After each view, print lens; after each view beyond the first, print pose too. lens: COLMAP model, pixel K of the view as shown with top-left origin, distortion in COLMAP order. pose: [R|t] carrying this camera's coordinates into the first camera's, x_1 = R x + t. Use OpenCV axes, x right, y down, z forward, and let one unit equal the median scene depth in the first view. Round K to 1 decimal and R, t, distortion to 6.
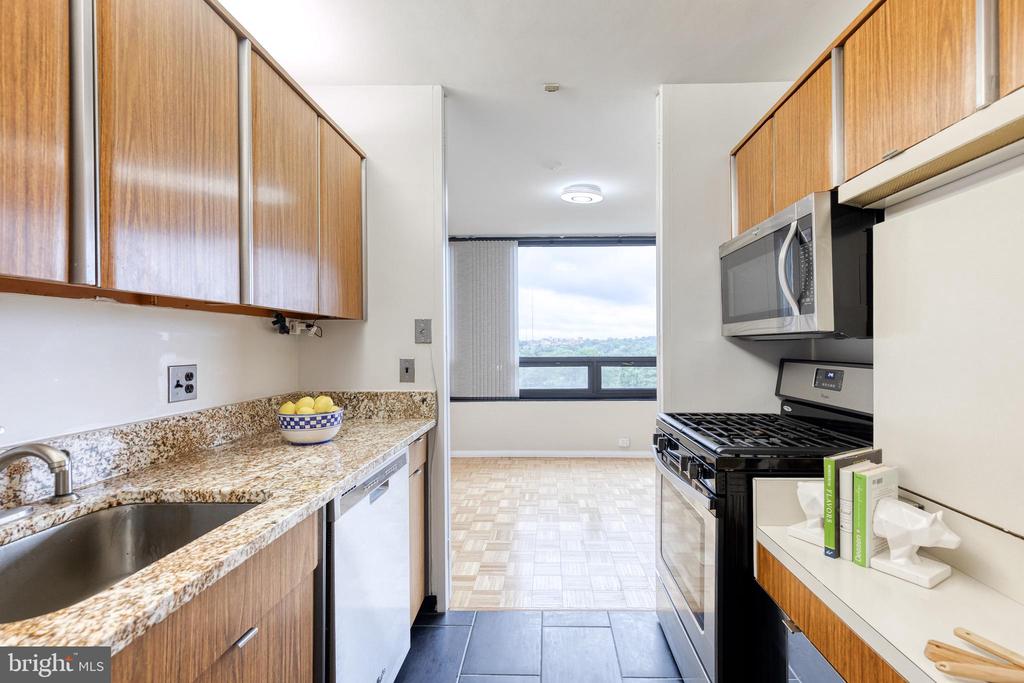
lens RADIAL K [[466.5, 0, 542.8], [0, 466.5, 339.2], [0, 0, 1]] dist [0.011660, -0.001964]
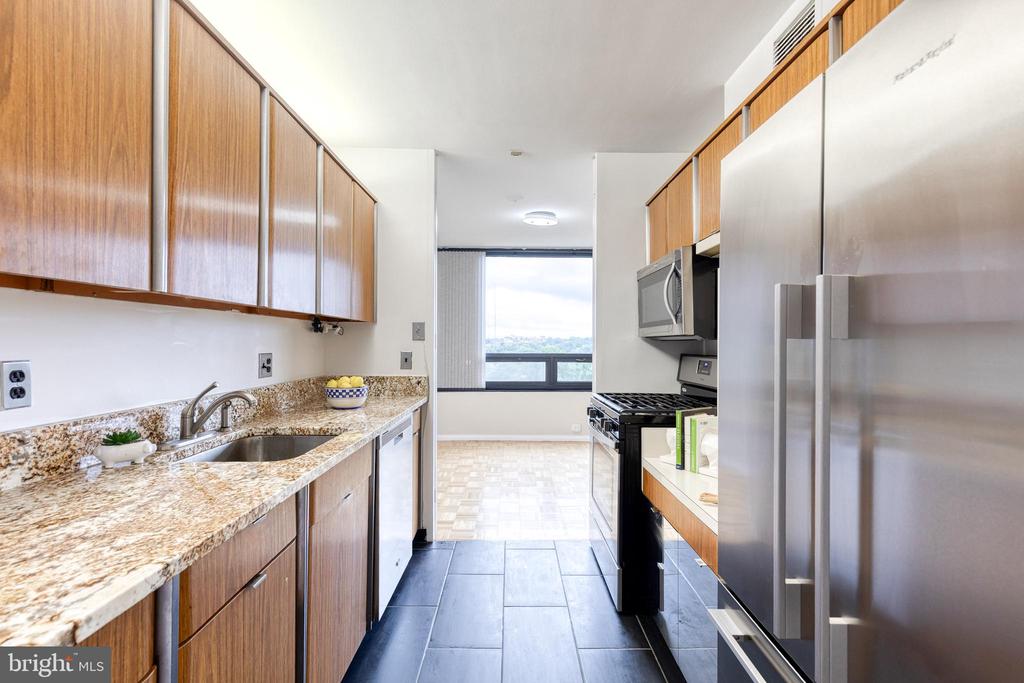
lens RADIAL K [[466.5, 0, 513.6], [0, 466.5, 333.8], [0, 0, 1]] dist [0.011660, -0.001964]
pose [[0.999798, 0.009720, 0.017602, -0.006785], [-0.009577, 0.999920, -0.008203, -0.001126], [-0.017680, 0.008033, 0.999811, -0.351240]]
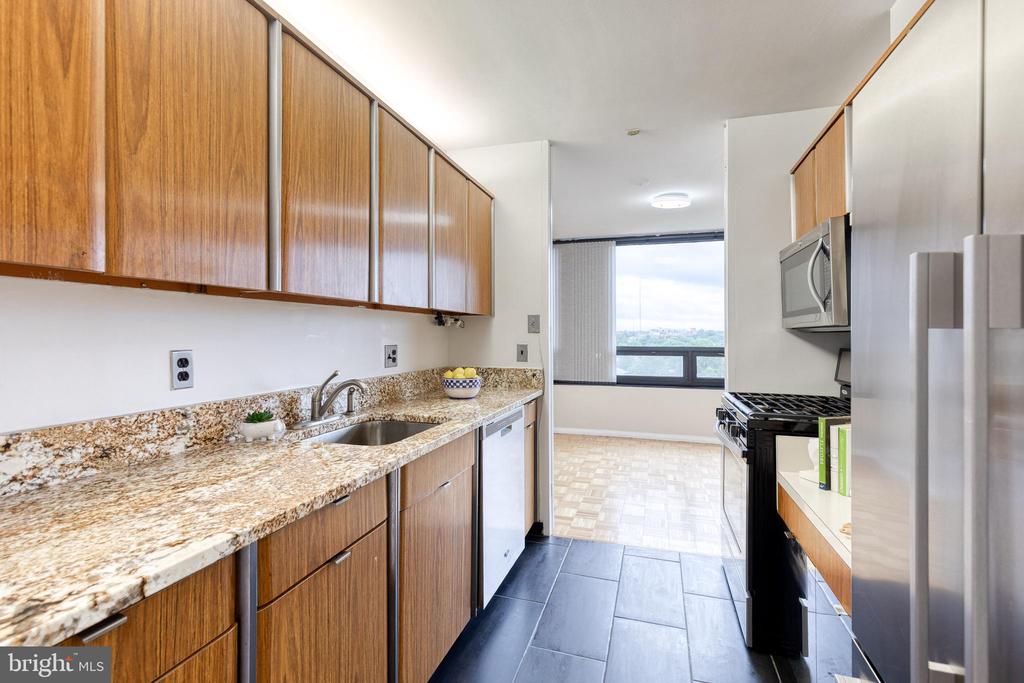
lens RADIAL K [[466.5, 0, 513.9], [0, 466.5, 327.1], [0, 0, 1]] dist [0.011660, -0.001964]
pose [[0.959226, 0.002938, -0.282626, 0.068970], [-0.004473, 0.999979, -0.004788, -0.000970], [0.282606, 0.005857, 0.959218, -0.305814]]
